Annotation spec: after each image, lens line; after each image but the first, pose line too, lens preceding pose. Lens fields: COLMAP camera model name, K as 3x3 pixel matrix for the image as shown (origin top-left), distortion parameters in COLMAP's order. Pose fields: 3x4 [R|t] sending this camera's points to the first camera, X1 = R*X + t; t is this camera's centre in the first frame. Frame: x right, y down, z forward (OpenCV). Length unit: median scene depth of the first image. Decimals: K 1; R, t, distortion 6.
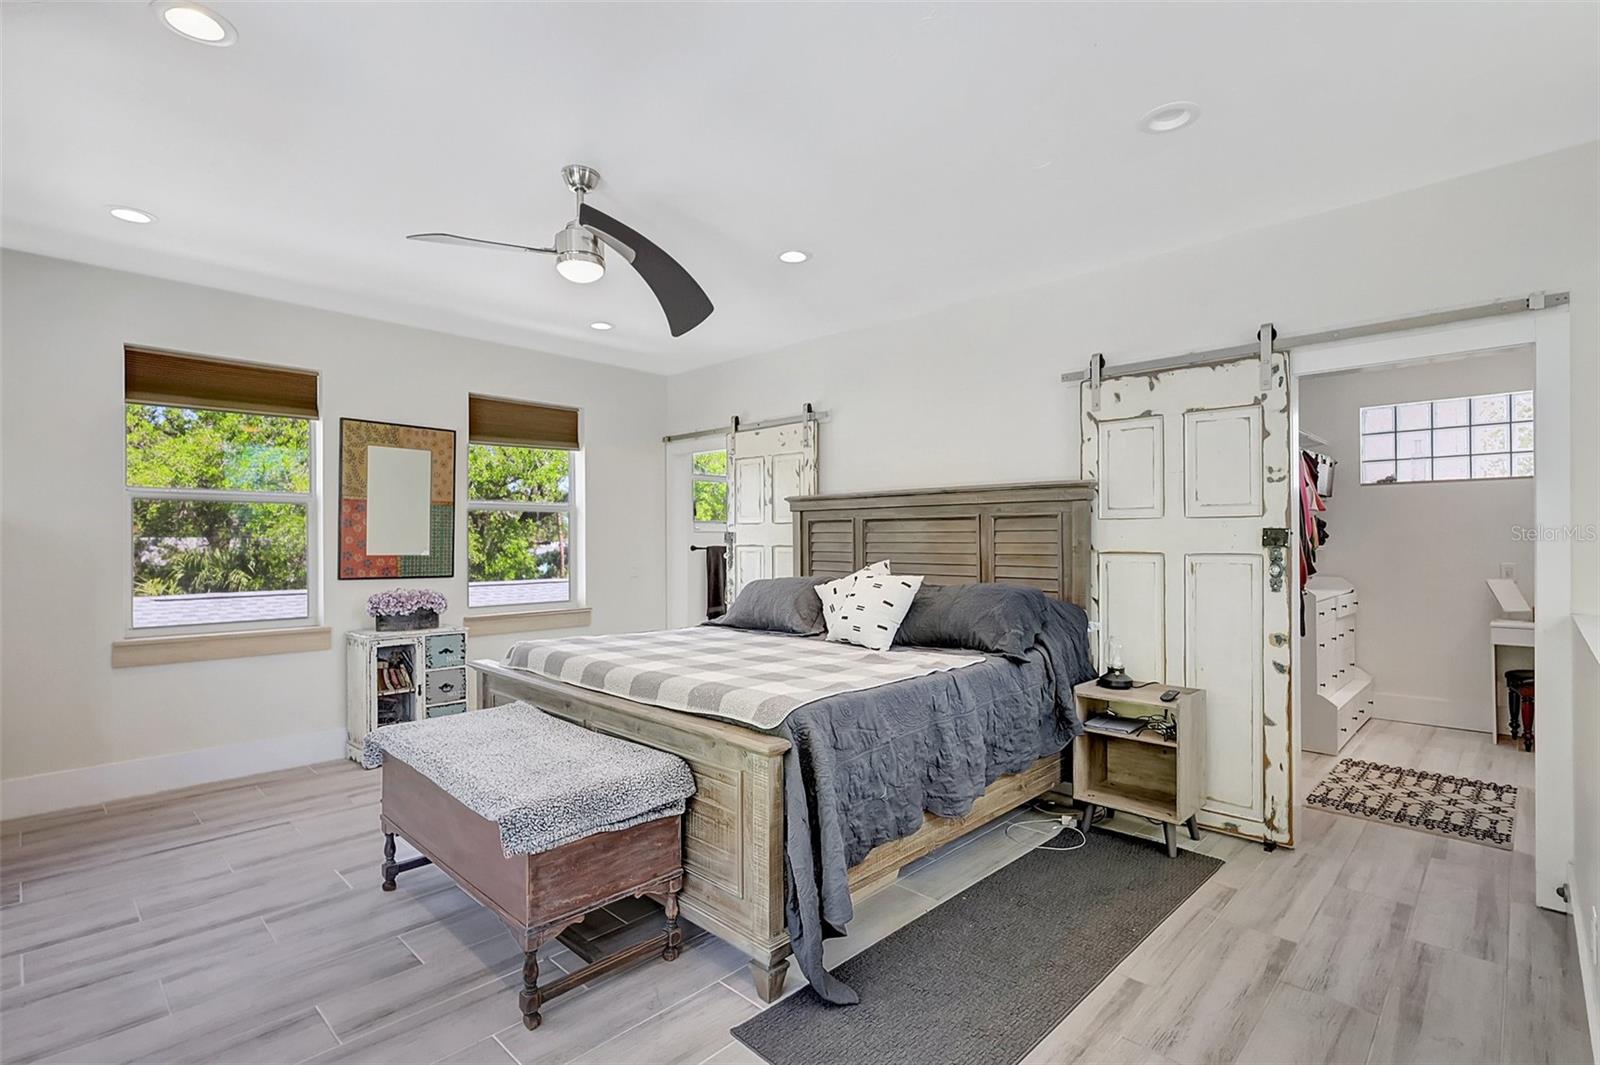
lens RADIAL K [[748.6, 0, 795.8], [0, 748.6, 528.8], [0, 0, 1]] dist [0.000626, 0.000541]
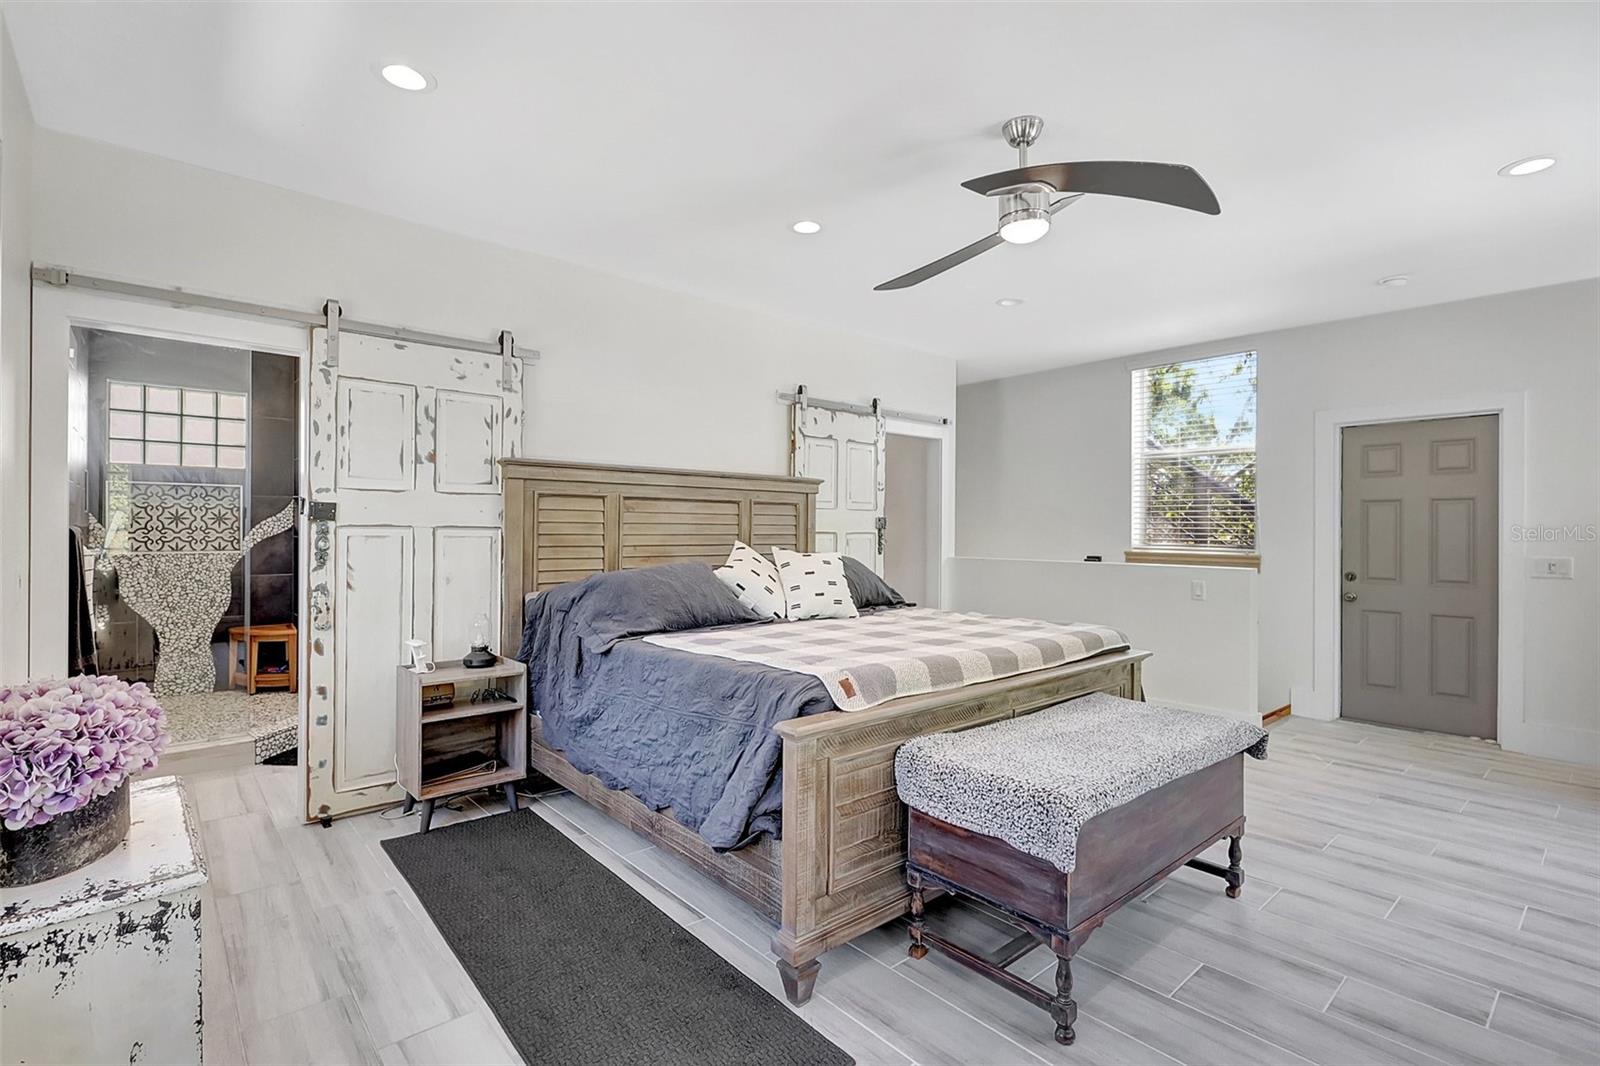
lens RADIAL K [[742.0, 0, 792.3], [0, 742.0, 531.2], [0, 0, 1]] dist [0.000909, -0.000348]
pose [[0.086074, -0.001180, 0.996288, -0.935868], [-0.022833, 0.999734, 0.003157, 0.025340], [-0.996027, -0.023020, 0.086024, 0.907687]]
